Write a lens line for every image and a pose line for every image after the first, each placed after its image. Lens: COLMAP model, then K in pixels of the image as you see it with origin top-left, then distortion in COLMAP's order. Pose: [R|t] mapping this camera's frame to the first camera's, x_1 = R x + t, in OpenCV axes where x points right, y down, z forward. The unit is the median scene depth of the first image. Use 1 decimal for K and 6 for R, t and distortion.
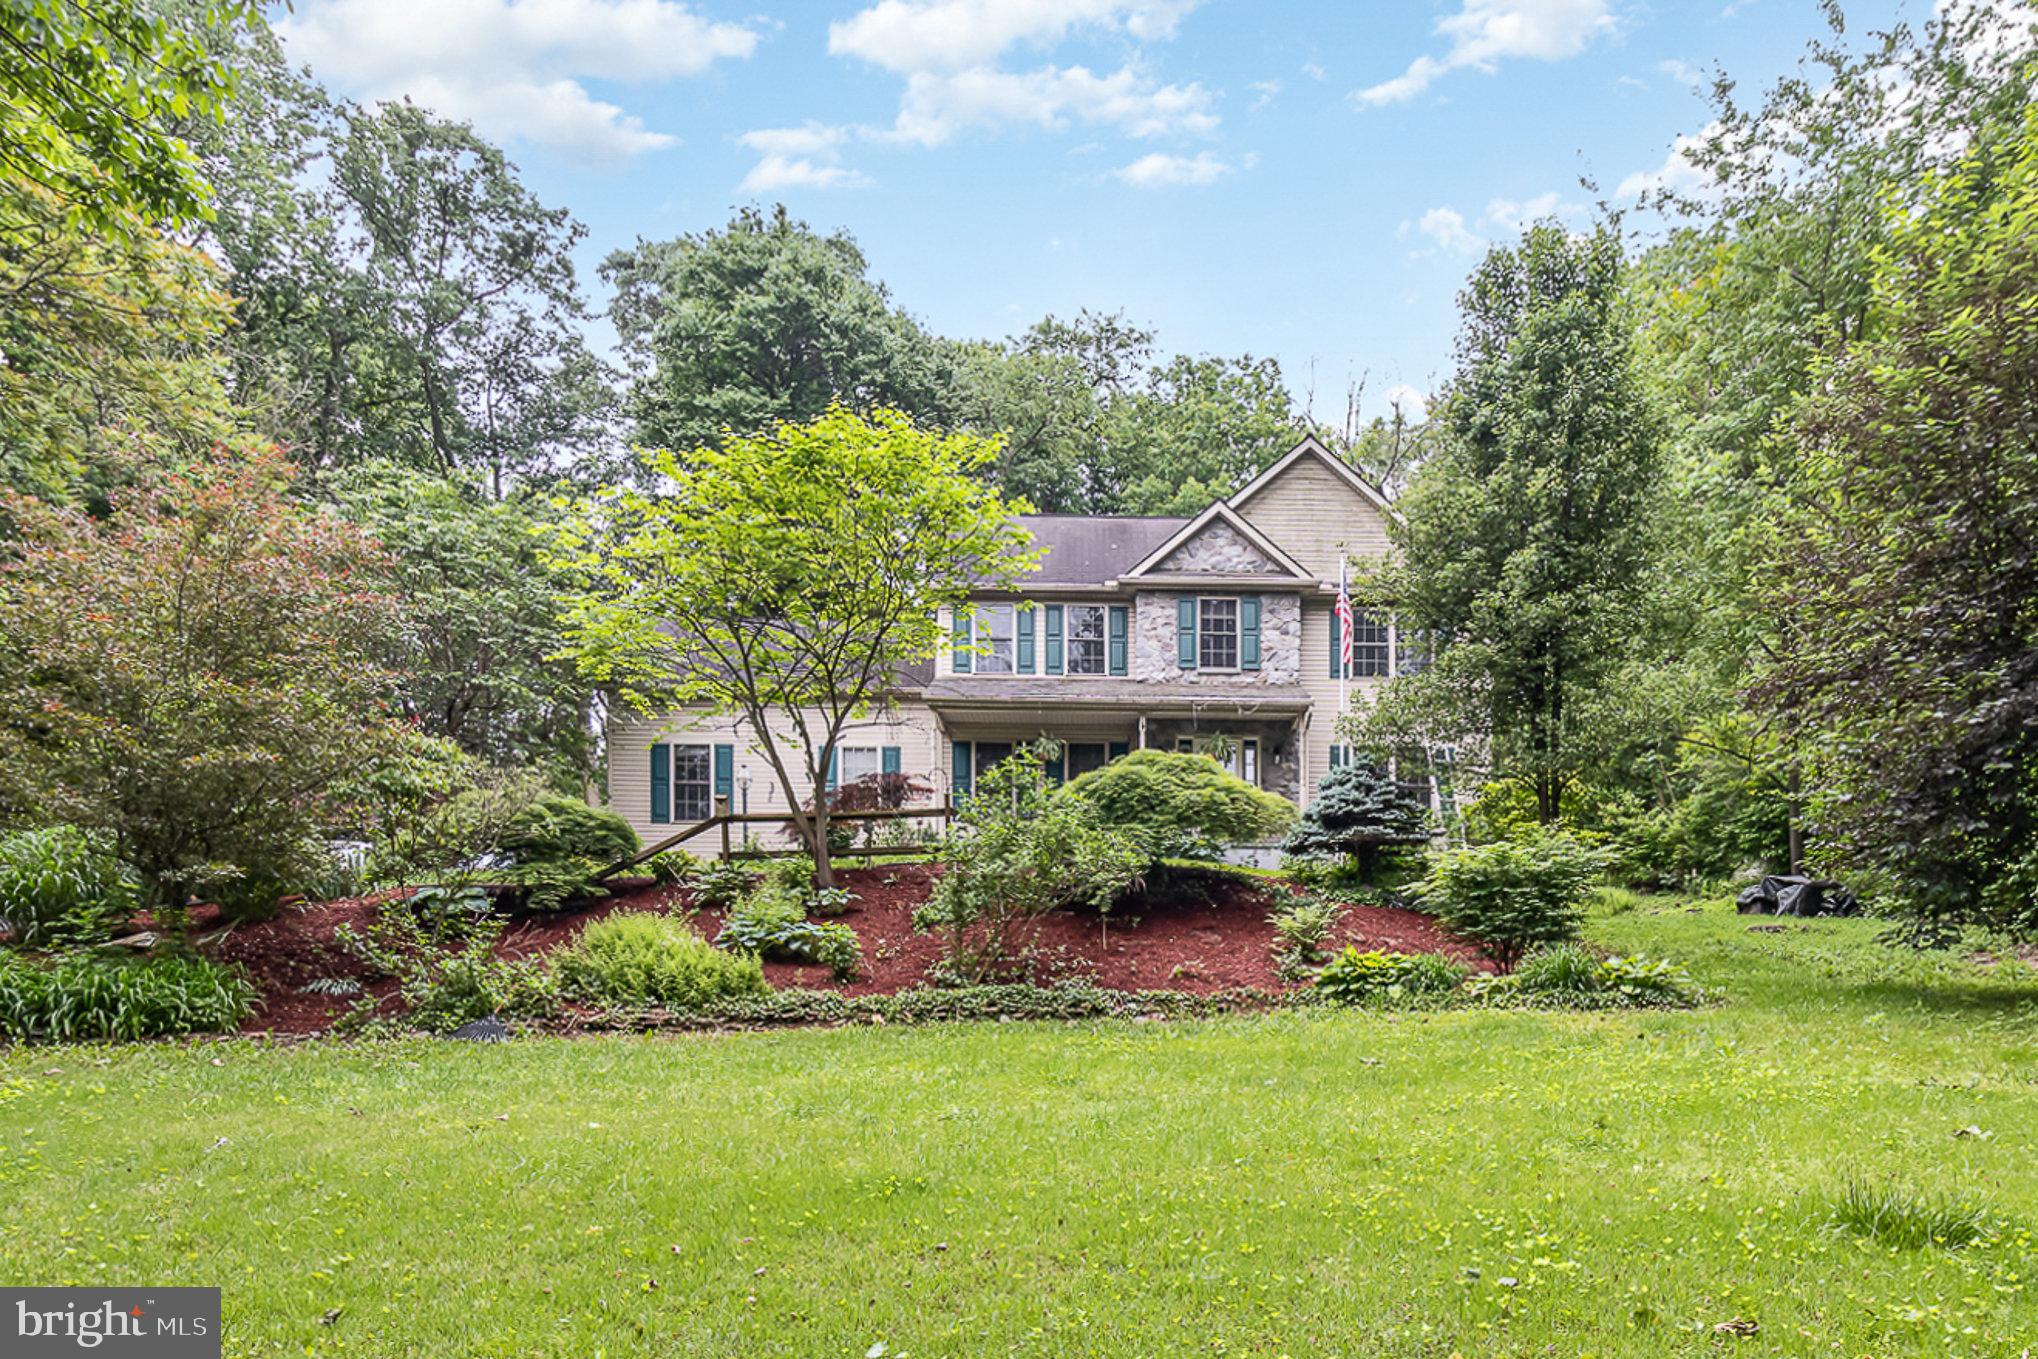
lens RADIAL K [[949.6, 0, 1021.3], [0, 949.6, 691.4], [0, 0, 1]] dist [0.000158, 0.000520]
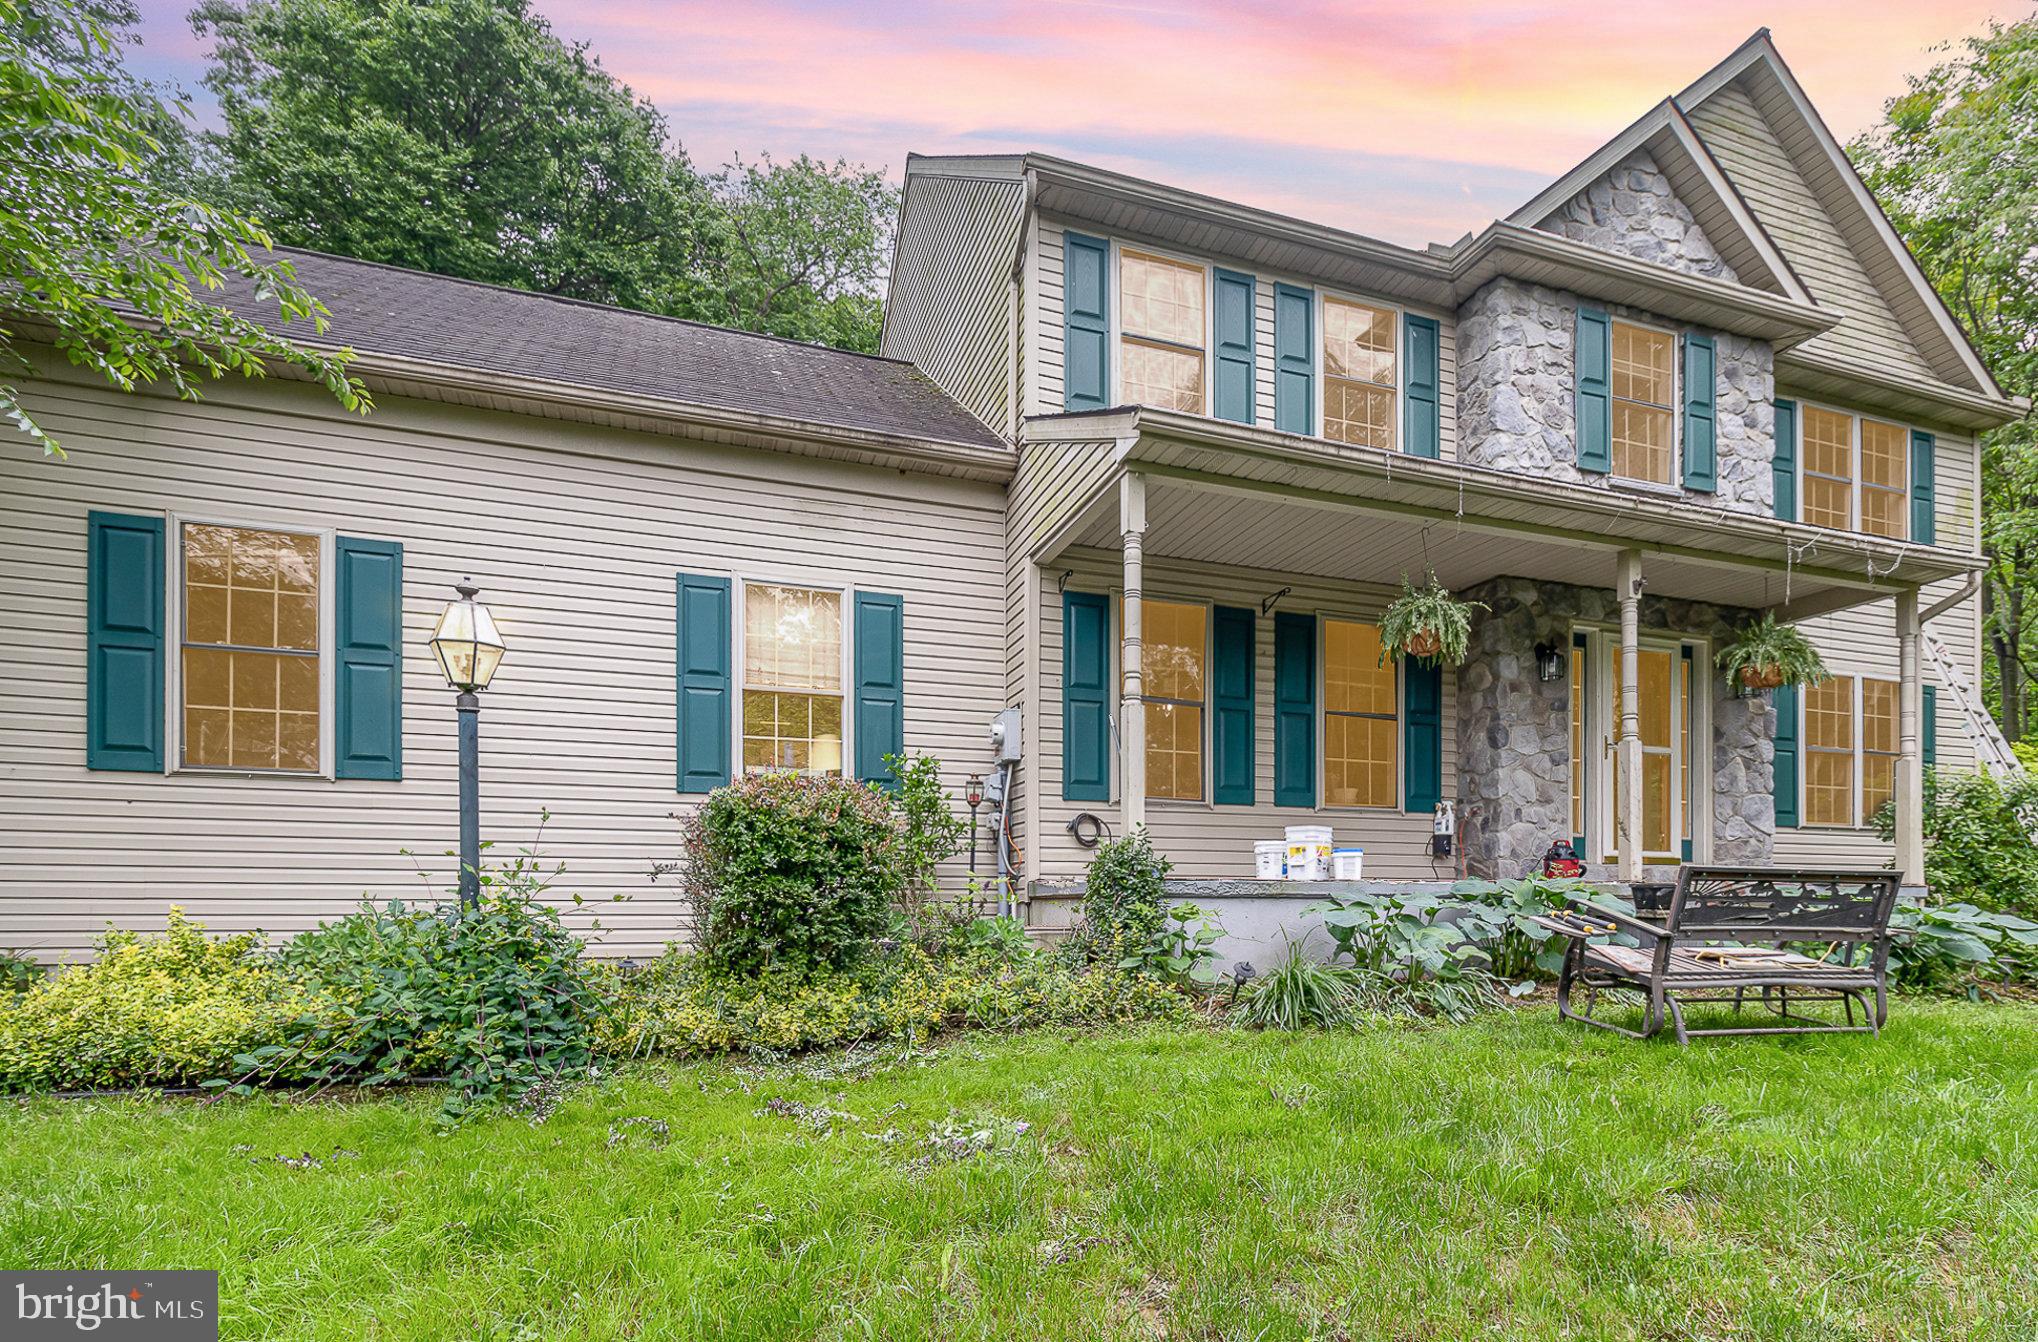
lens RADIAL K [[948.5, 0, 1019.5], [0, 948.5, 715.8], [0, 0, 1]] dist [0.013155, 0.000205]
pose [[0.953697, 0.053086, 0.296048, -0.193598], [-0.088219, 0.990381, 0.106601, 0.060686], [-0.287541, -0.127782, 0.949206, 0.615315]]
